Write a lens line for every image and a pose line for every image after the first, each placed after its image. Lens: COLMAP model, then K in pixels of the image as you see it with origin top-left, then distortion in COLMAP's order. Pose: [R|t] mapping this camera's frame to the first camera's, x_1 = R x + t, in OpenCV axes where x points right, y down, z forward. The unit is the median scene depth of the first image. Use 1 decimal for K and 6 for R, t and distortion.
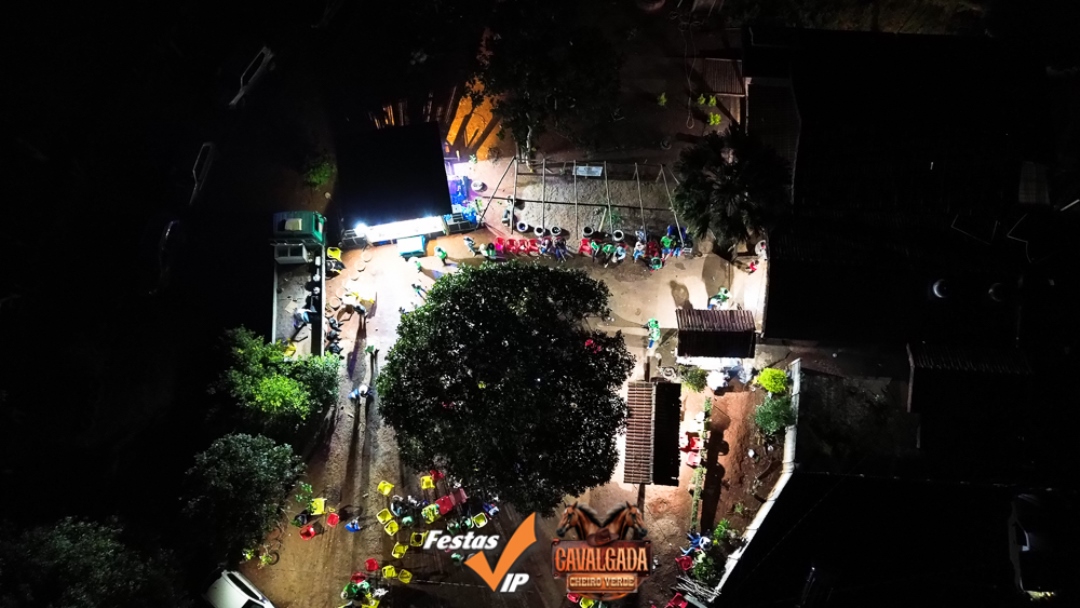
lens RADIAL K [[764.7, 0, 540.0], [0, 764.7, 299.0], [0, 0, 1]] dist [0.056923, -0.052390]
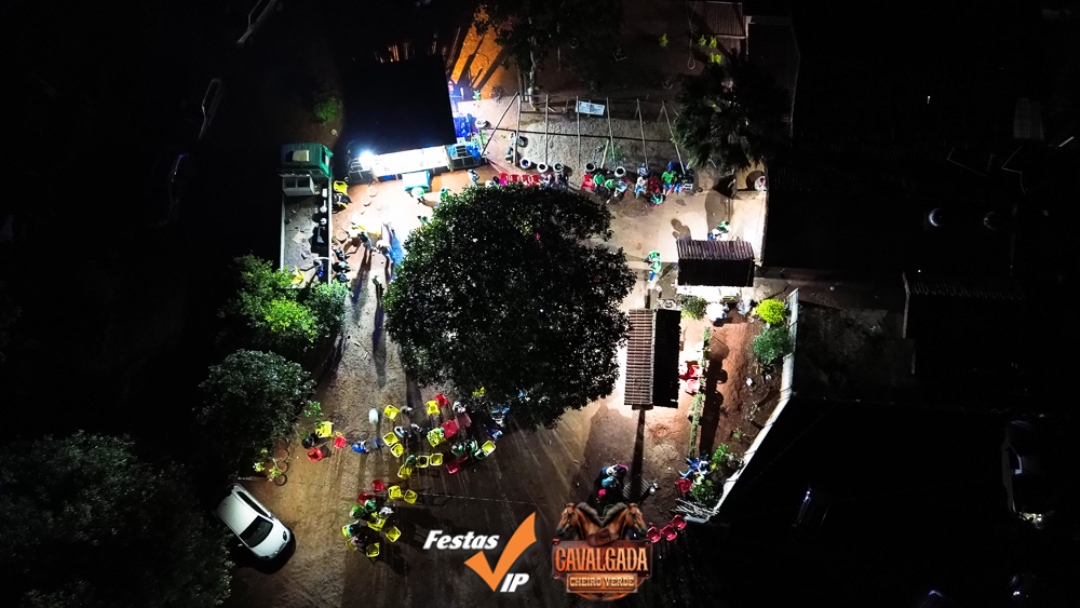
lens RADIAL K [[764.7, 0, 539.2], [0, 764.7, 306.6], [0, 0, 1]] dist [0.056923, -0.052390]
pose [[0.999996, 0.002865, -0.000730, -0.003966], [-0.002864, 0.999993, 0.002270, 0.099593], [0.000736, -0.002268, 0.999997, -0.019081]]
